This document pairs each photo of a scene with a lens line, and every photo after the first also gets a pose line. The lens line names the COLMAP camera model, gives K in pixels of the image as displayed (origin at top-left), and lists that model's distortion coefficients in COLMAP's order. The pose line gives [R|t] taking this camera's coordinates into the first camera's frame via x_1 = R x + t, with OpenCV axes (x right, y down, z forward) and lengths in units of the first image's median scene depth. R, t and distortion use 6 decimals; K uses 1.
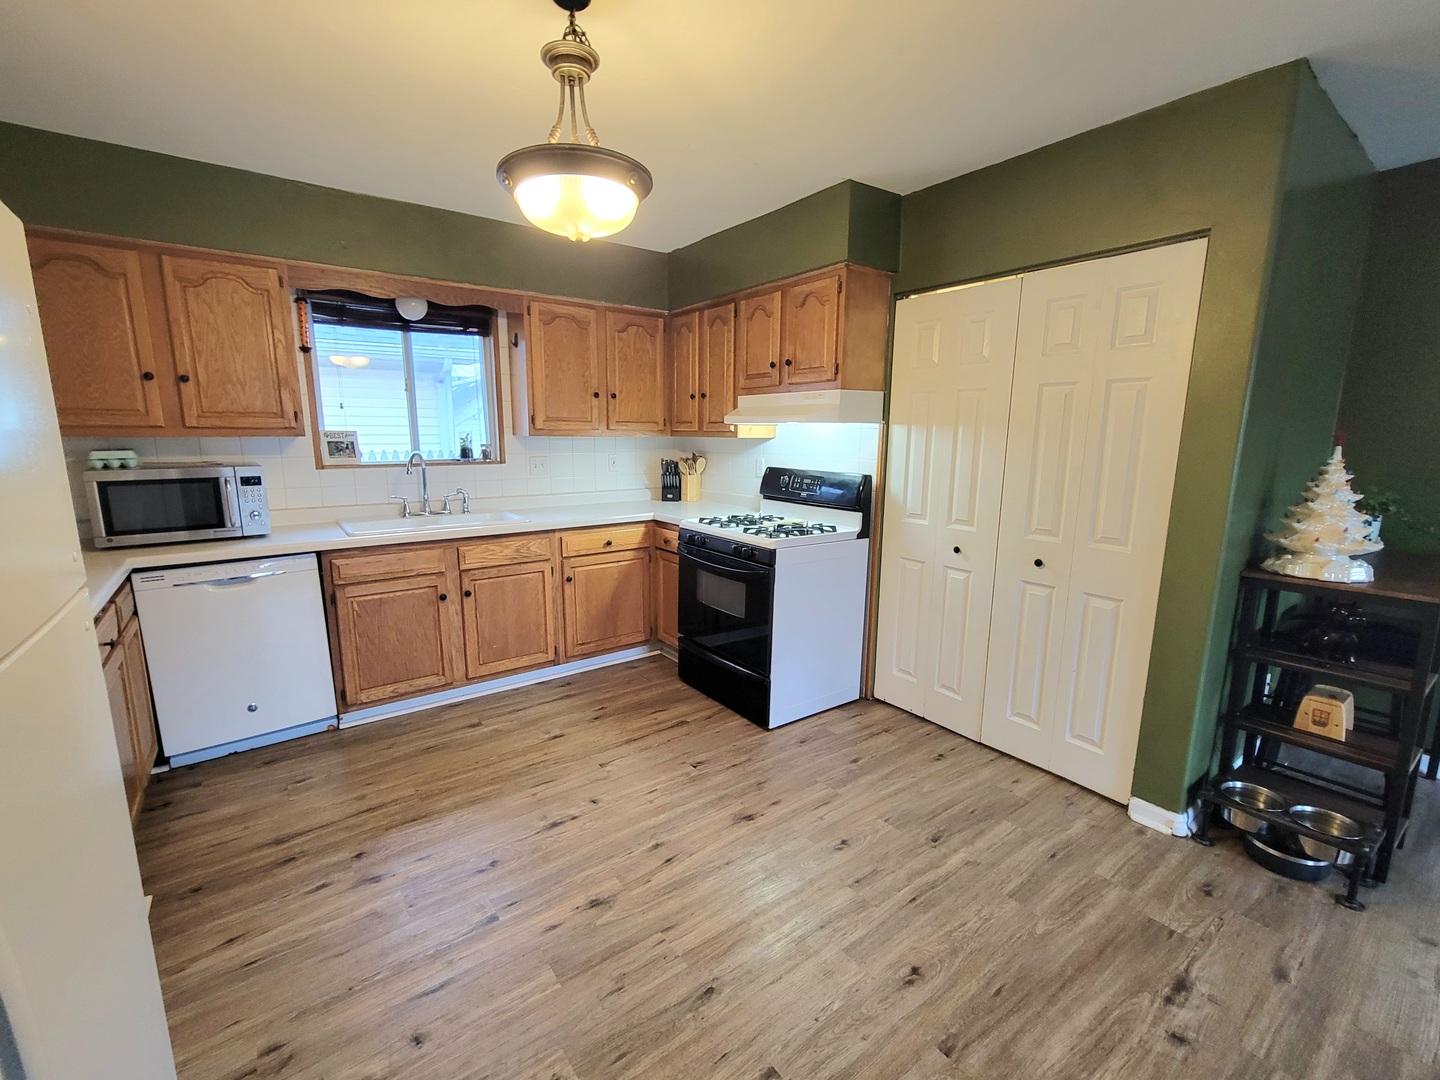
lens RADIAL K [[615.8, 0, 715.3], [0, 615.8, 549.2], [0, 0, 1]] dist [0.001873, -0.001682]
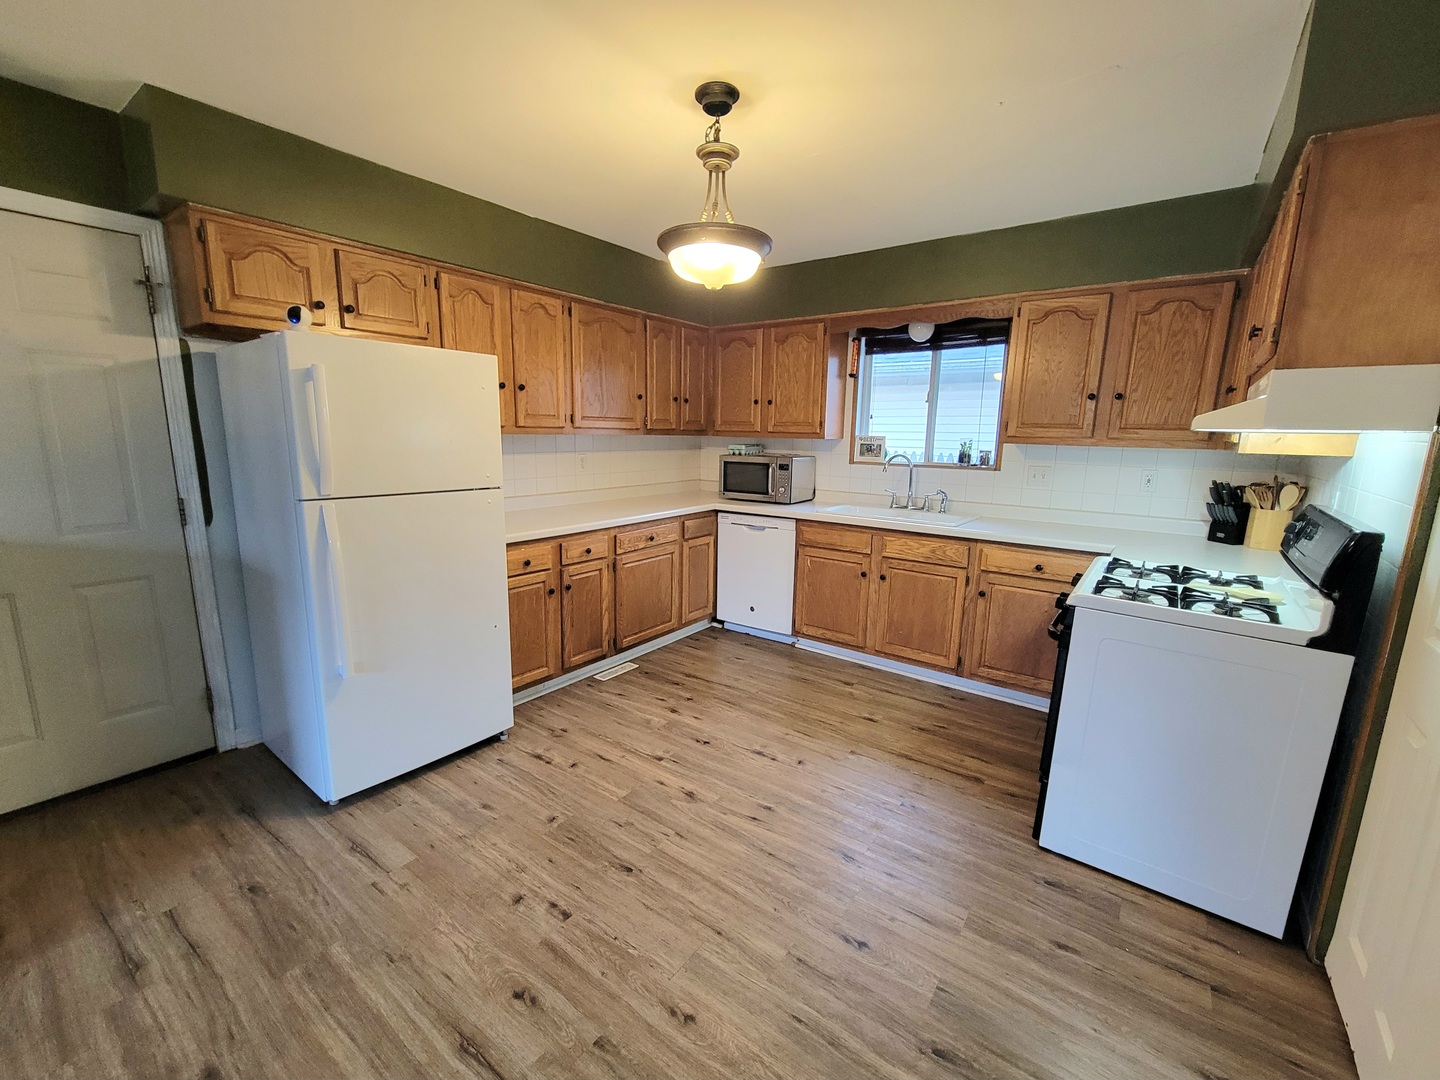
lens RADIAL K [[597.7, 0, 715.9], [0, 597.7, 555.3], [0, 0, 1]] dist [-0.000468, -0.002625]
pose [[0.292788, 0.196739, -0.935718, 0.746093], [-0.196324, 0.970123, 0.142542, -0.090764], [0.935806, 0.141969, 0.322665, 0.466418]]
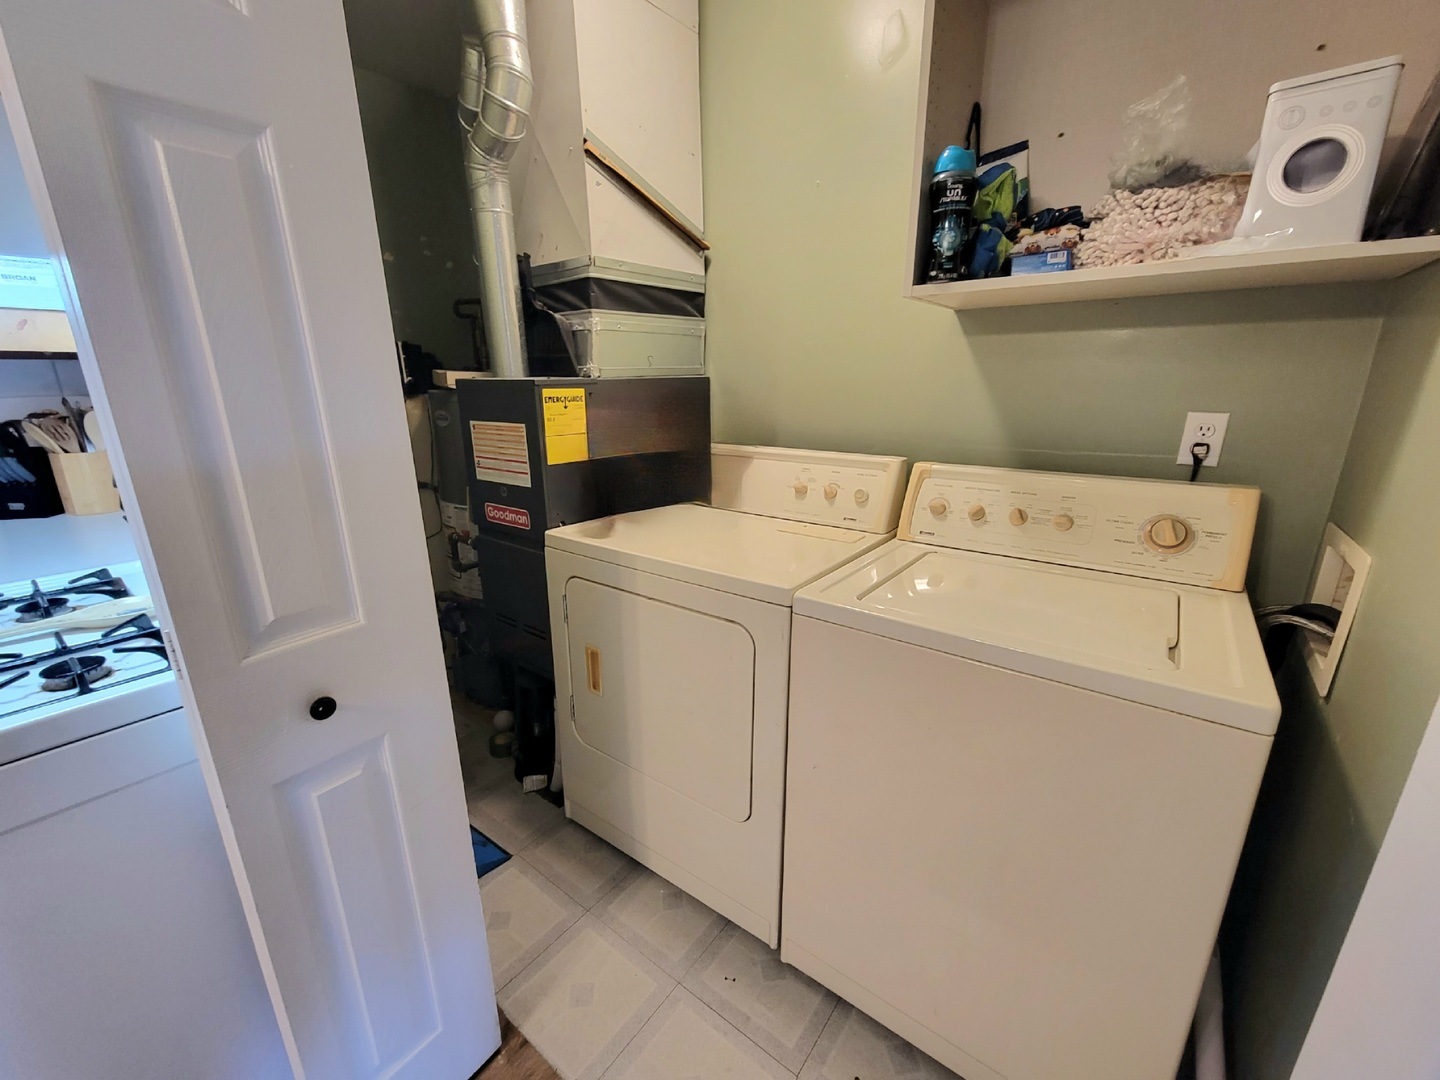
lens RADIAL K [[597.7, 0, 707.7], [0, 597.7, 552.7], [0, 0, 1]] dist [-0.000468, -0.002625]
pose [[0.963213, -0.086556, 0.254418, 0.509945], [0.059907, 0.992046, 0.110703, -0.134608], [-0.261977, -0.091390, 0.960737, 0.912388]]
